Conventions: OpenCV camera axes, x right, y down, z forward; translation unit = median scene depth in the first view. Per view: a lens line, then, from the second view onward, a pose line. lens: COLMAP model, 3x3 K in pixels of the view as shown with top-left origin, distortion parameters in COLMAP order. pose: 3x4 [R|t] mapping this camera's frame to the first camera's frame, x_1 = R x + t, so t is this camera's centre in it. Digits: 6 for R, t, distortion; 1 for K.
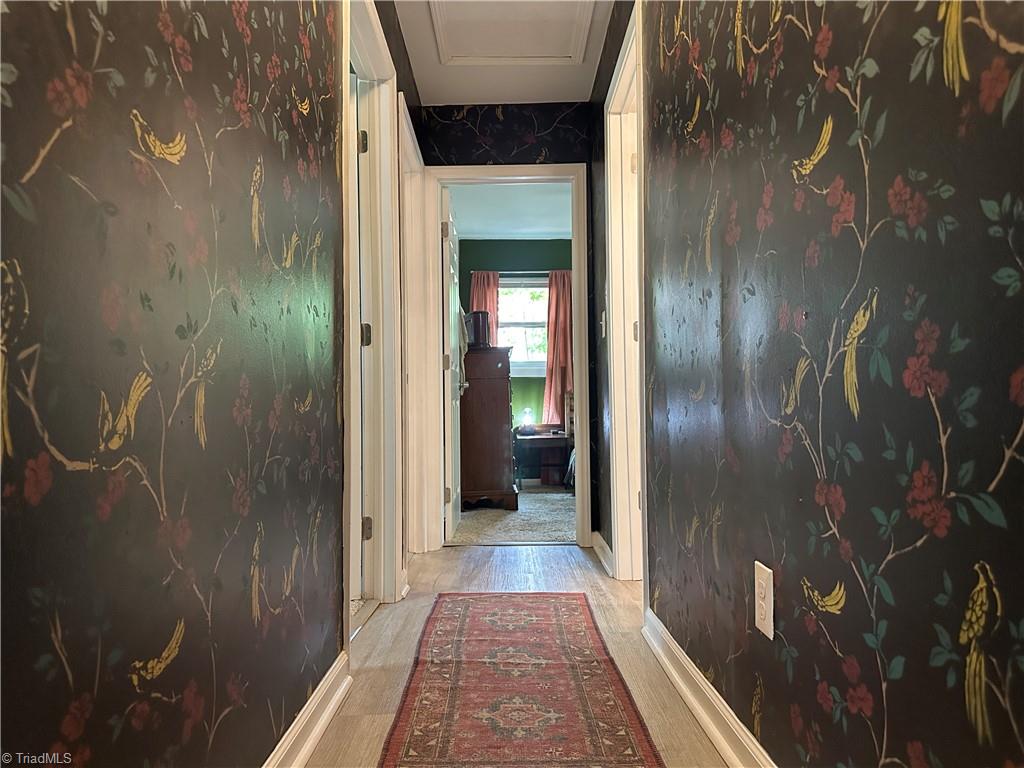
lens RADIAL K [[716.2, 0, 514.2], [0, 716.2, 388.3], [0, 0, 1]] dist [0.045452, -0.064687]
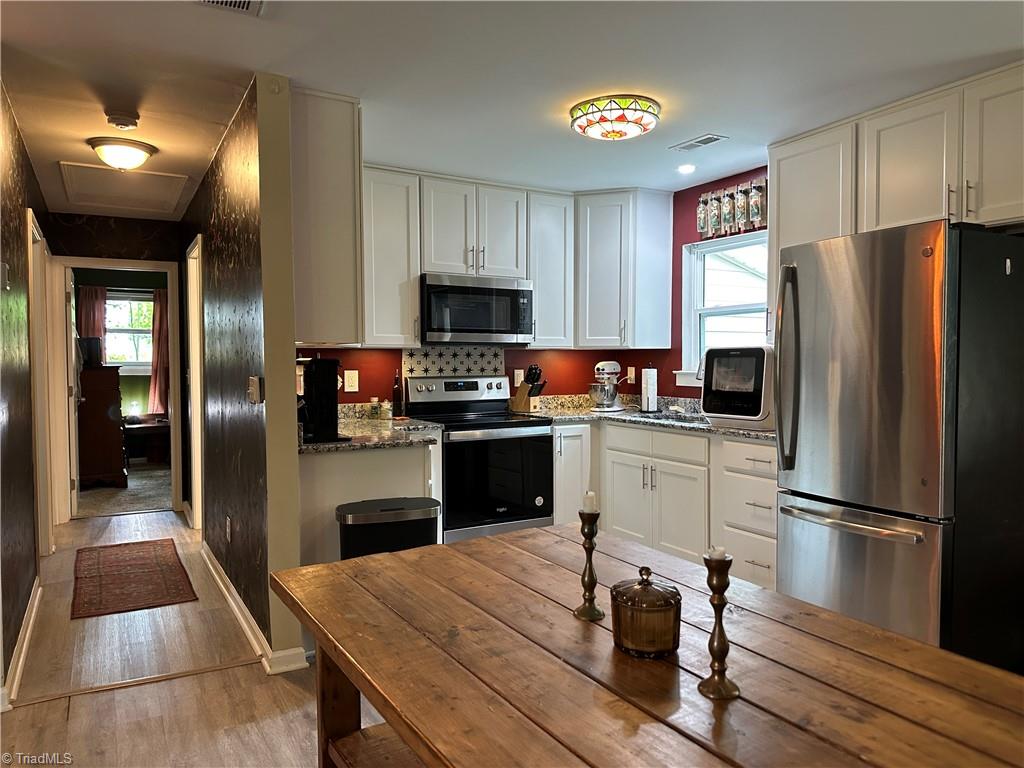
lens RADIAL K [[716.2, 0, 522.2], [0, 716.2, 392.0], [0, 0, 1]] dist [0.045452, -0.064687]
pose [[0.870732, -0.008324, 0.491687, -0.018695], [-0.031583, 0.996846, 0.072806, -0.170319], [-0.490742, -0.078924, 0.867723, -0.687611]]
